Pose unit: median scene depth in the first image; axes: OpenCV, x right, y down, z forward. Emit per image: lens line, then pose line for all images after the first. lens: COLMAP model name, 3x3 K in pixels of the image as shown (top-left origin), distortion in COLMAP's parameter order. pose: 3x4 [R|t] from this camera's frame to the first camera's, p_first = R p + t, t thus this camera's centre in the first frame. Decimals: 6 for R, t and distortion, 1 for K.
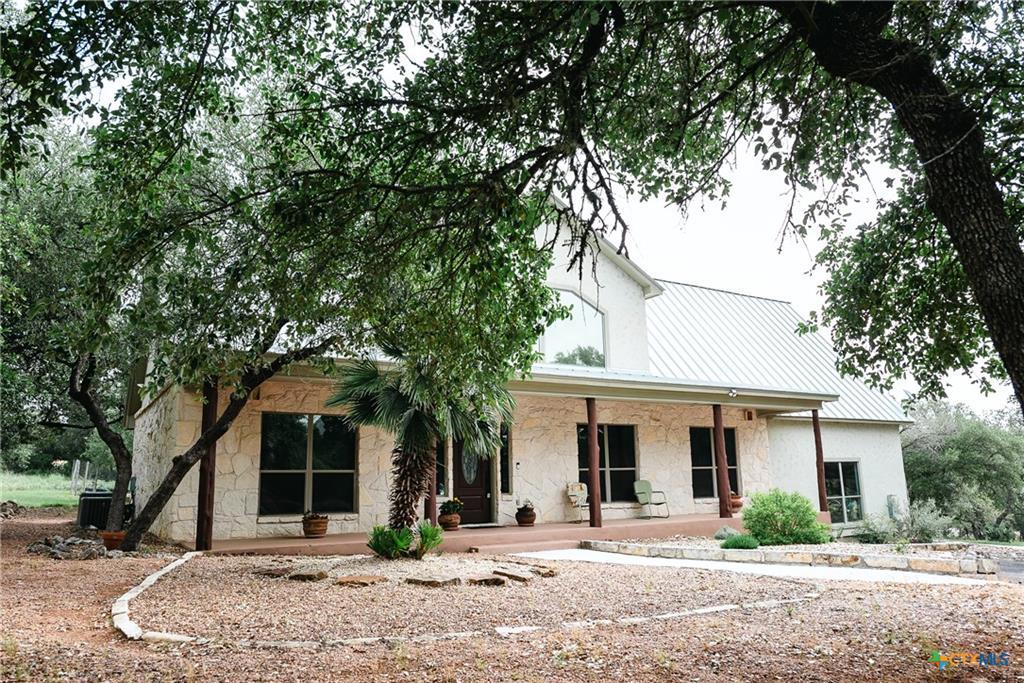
lens RADIAL K [[701.0, 0, 514.2], [0, 701.0, 339.4], [0, 0, 1]] dist [-0.026334, 0.007550]
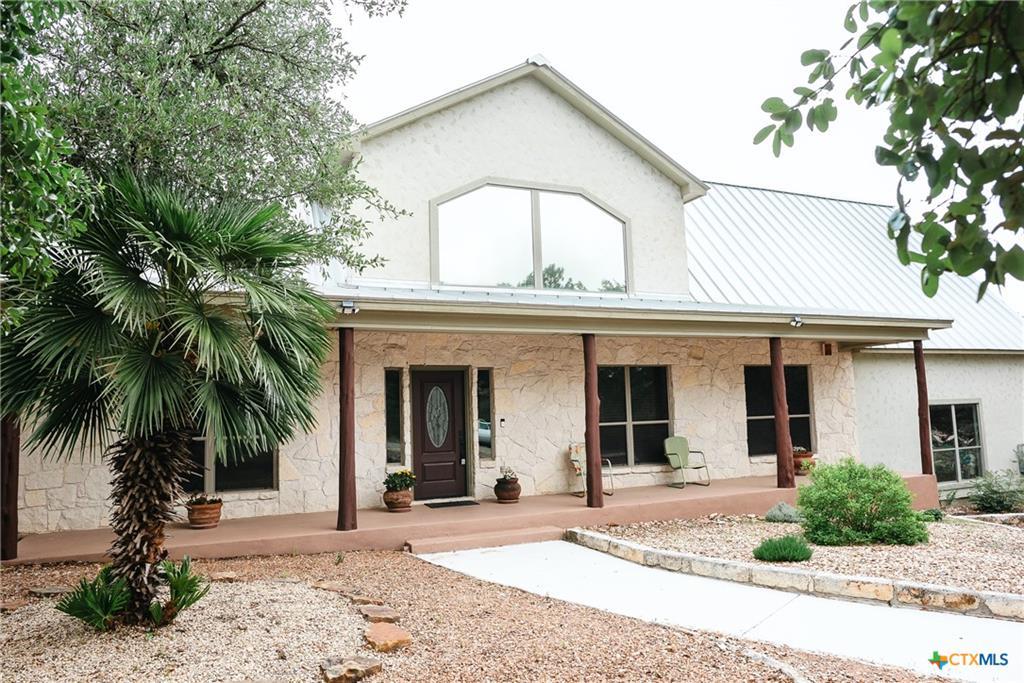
lens RADIAL K [[701.0, 0, 501.7], [0, 701.0, 336.8], [0, 0, 1]] dist [-0.026334, 0.007550]
pose [[0.989089, -0.023996, -0.145349, 0.104979], [0.037557, 0.995116, 0.091288, 0.013076], [0.142449, -0.095751, 0.985160, 0.215115]]
